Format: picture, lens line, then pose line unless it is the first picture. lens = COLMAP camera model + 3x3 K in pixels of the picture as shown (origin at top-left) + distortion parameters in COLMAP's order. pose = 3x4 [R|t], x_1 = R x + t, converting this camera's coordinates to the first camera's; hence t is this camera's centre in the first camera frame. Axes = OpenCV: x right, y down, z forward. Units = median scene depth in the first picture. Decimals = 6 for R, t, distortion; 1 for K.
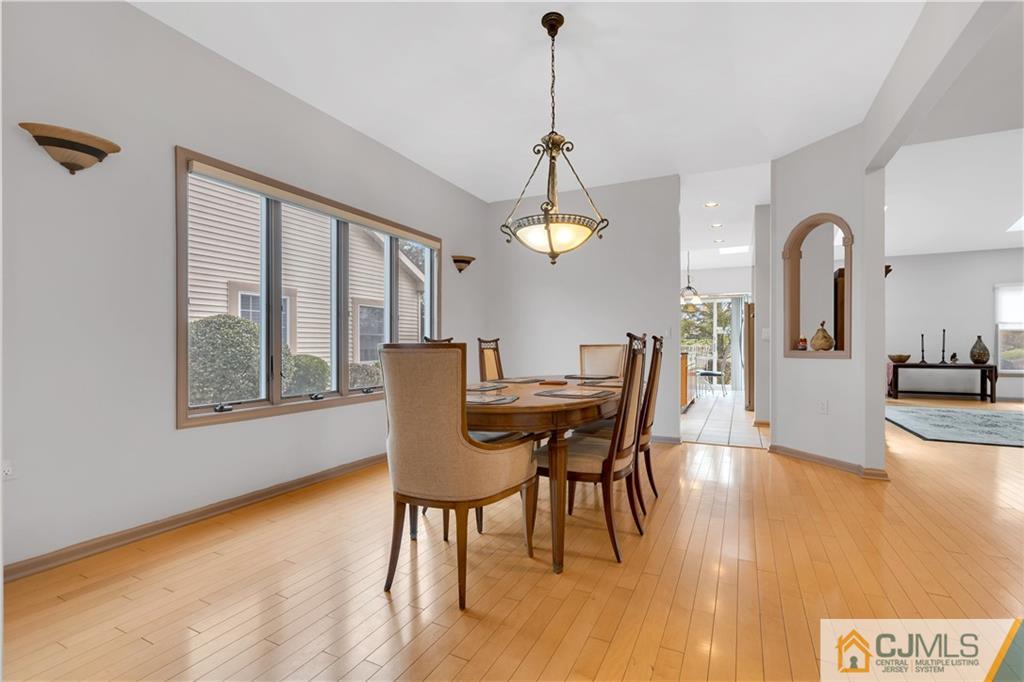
lens RADIAL K [[464.0, 0, 515.0], [0, 464.0, 344.5], [0, 0, 1]] dist [-0.000184, 0.001777]
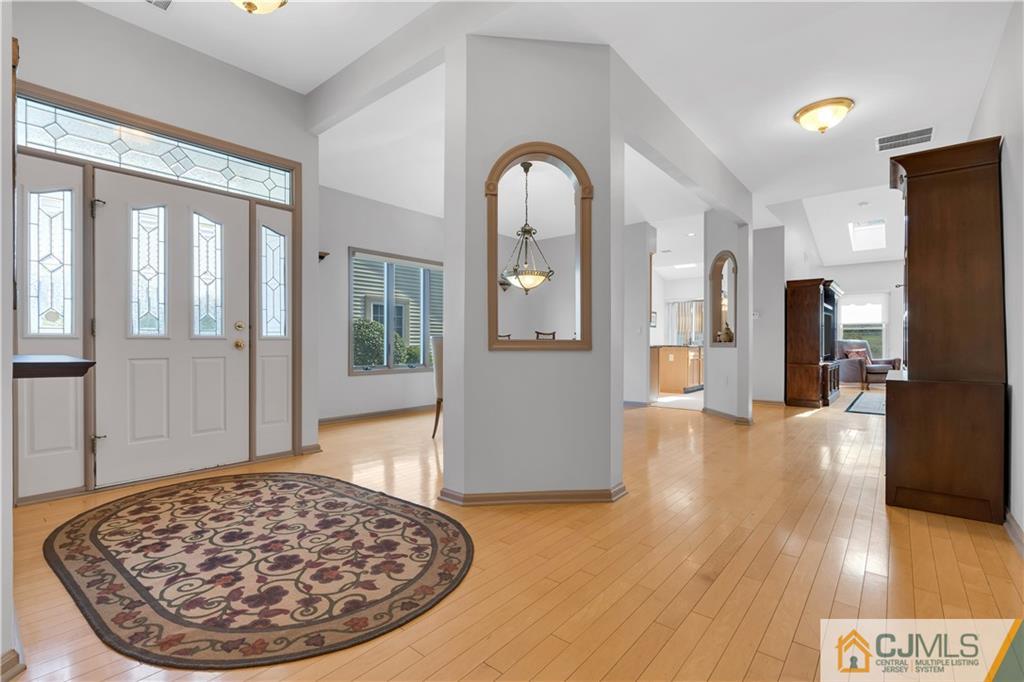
lens RADIAL K [[464.0, 0, 513.1], [0, 464.0, 344.1], [0, 0, 1]] dist [-0.000184, 0.001777]
pose [[0.972595, 0.003348, -0.232484, 0.464008], [-0.001894, 0.999977, 0.006477, 0.013537], [0.232500, -0.005859, 0.972579, -0.829175]]
